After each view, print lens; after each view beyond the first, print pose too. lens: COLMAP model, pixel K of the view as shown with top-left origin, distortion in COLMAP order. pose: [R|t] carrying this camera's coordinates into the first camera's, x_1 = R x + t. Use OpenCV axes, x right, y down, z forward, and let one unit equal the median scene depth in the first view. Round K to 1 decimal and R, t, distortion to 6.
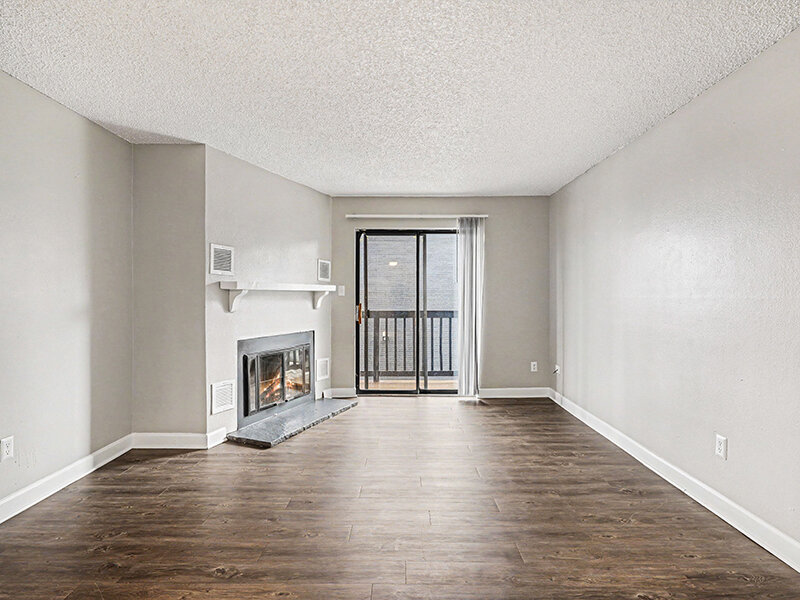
lens RADIAL K [[414.0, 0, 397.8], [0, 414.0, 292.4], [0, 0, 1]] dist [0.004199, -0.003807]
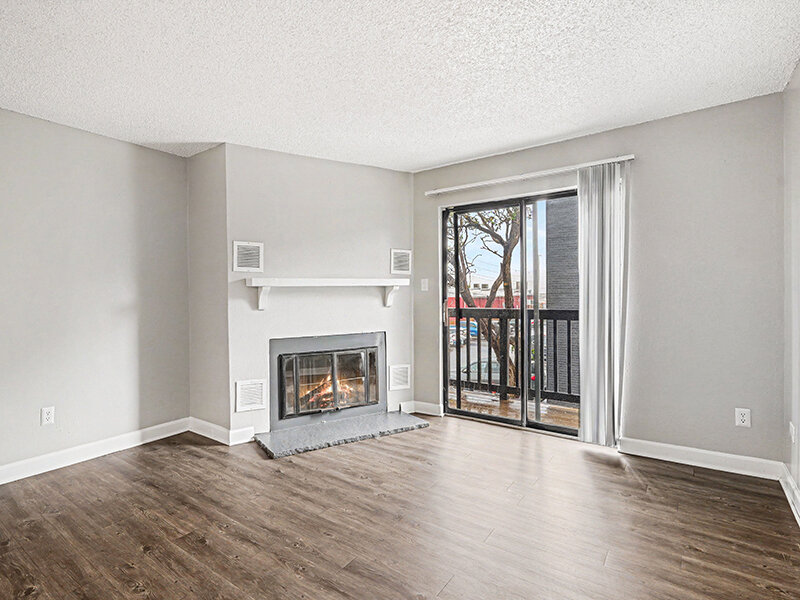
lens RADIAL K [[414.0, 0, 341.0], [0, 414.0, 292.7], [0, 0, 1]] dist [0.004199, -0.003807]
pose [[0.787432, -0.012193, -0.616281, 0.265197], [0.018687, 0.999817, 0.004096, 0.005516], [0.616118, -0.014742, 0.787516, 0.267598]]
